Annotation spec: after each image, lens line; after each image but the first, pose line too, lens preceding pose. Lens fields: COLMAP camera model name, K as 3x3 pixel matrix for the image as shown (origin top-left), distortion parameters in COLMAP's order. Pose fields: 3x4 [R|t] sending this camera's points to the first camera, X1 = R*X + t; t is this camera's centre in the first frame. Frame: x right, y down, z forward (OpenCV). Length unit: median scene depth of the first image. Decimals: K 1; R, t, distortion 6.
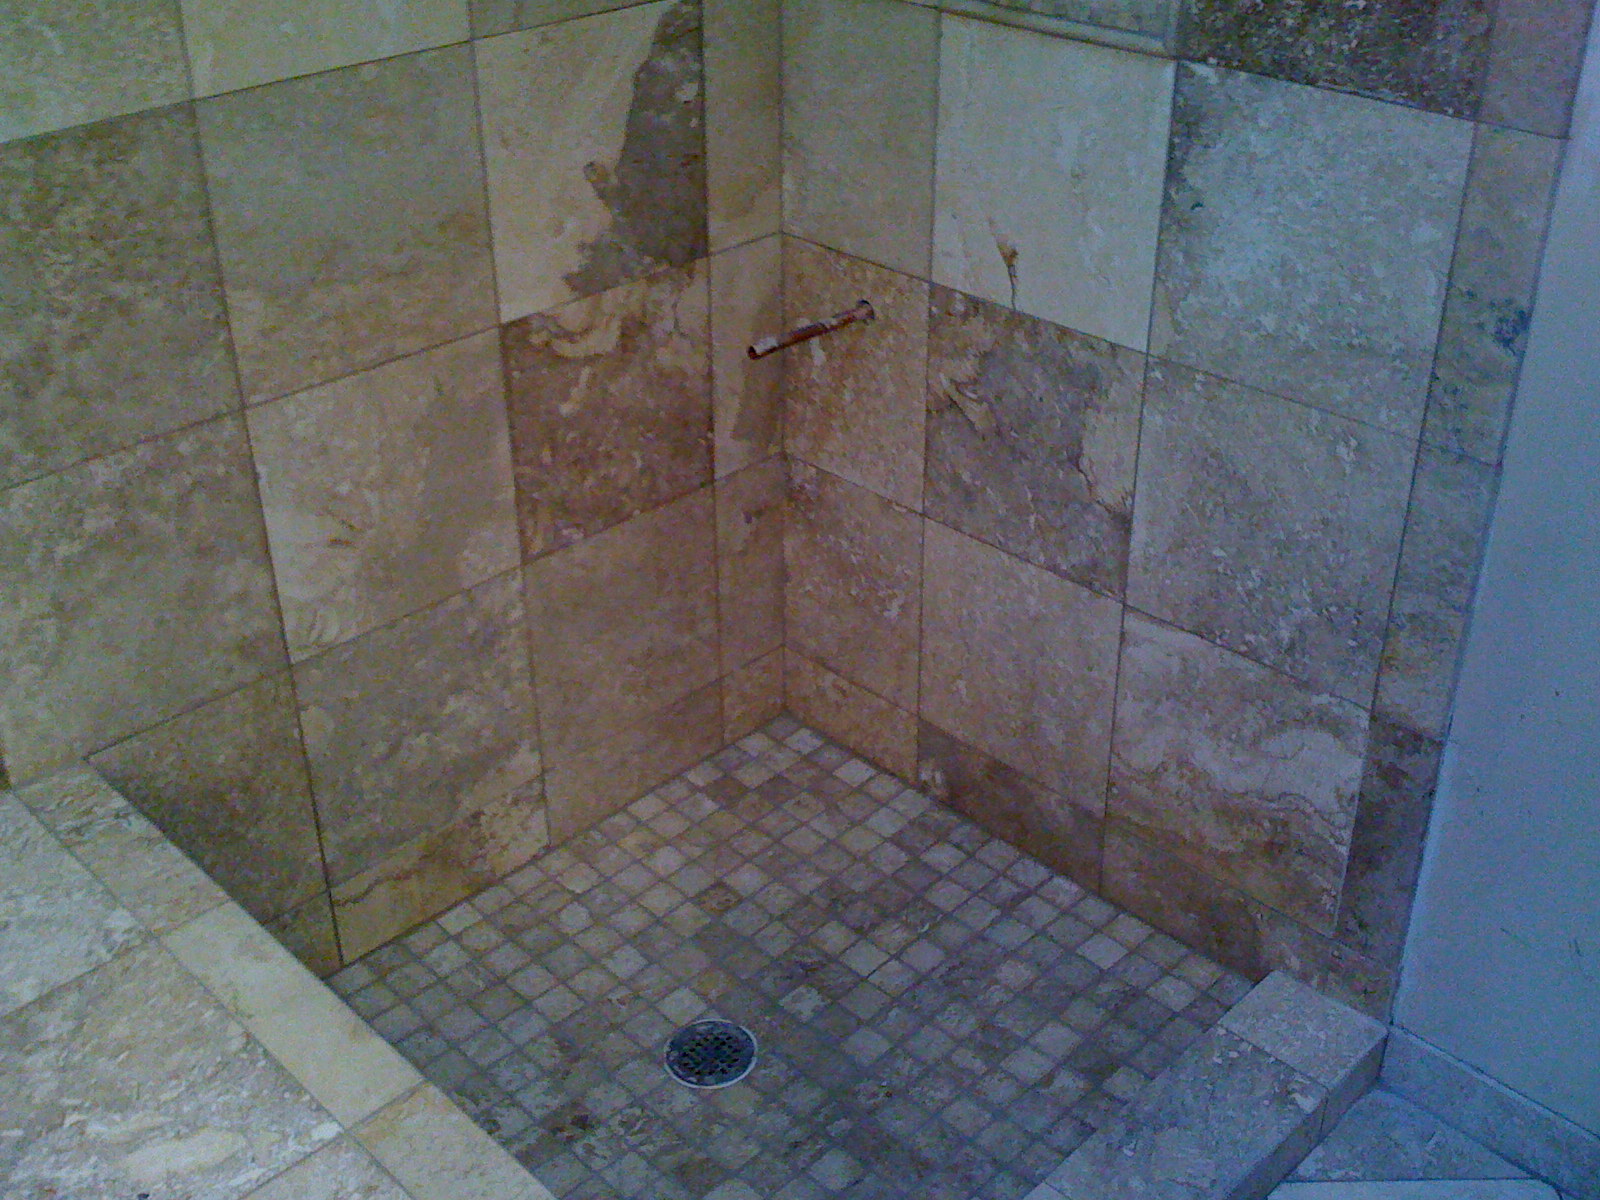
lens RADIAL K [[1768.7, 0, 799.6], [0, 1768.7, 563.0], [0, 0, 1]] dist [-0.016040, 0.000000]
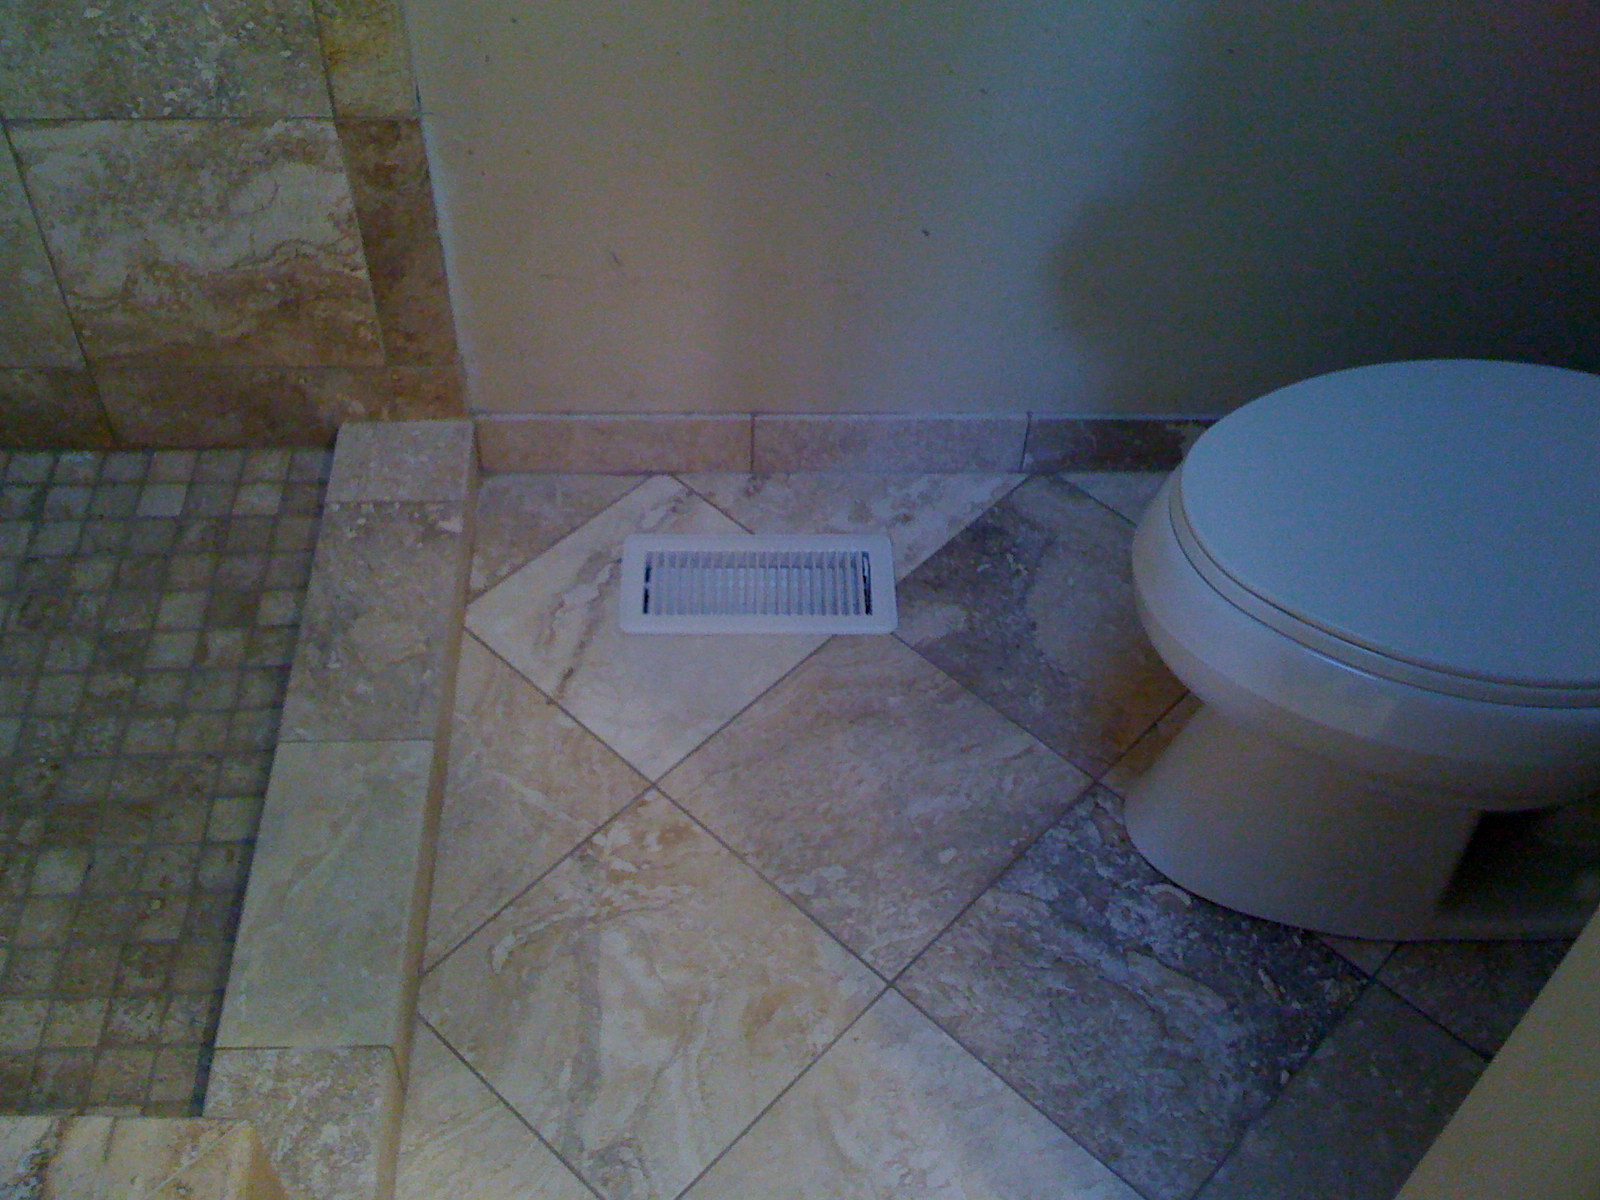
lens RADIAL K [[1768.7, 0, 820.0], [0, 1768.7, 554.1], [0, 0, 1]] dist [-0.016040, 0.000000]
pose [[0.674614, -0.521524, 0.522406, -0.091814], [0.329471, 0.846033, 0.419138, -0.023269], [-0.660564, -0.110639, 0.742573, 0.128509]]
